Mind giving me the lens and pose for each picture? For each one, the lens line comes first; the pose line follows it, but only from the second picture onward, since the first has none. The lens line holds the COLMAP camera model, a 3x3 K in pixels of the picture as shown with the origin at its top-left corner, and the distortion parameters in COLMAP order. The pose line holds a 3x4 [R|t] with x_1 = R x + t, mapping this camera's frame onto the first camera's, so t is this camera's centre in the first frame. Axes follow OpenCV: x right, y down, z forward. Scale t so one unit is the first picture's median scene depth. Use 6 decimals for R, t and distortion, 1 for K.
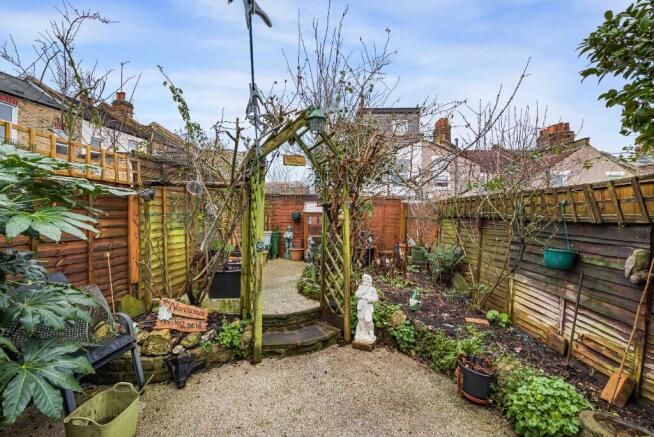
lens RADIAL K [[261.9, 0, 327.8], [0, 261.9, 216.8], [0, 0, 1]] dist [-0.017423, -0.000262]
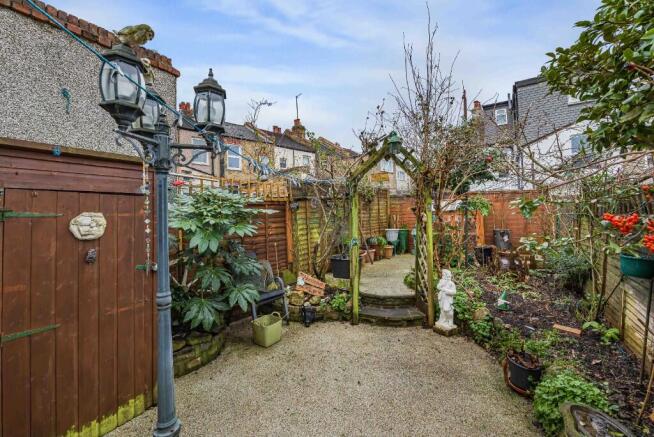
lens RADIAL K [[261.9, 0, 327.8], [0, 261.9, 216.8], [0, 0, 1]] dist [-0.017423, -0.000262]
pose [[0.838026, -0.018372, -0.545321, 0.358724], [0.027074, 0.999602, 0.007929, -0.034542], [0.544958, -0.021409, 0.838190, -0.236031]]
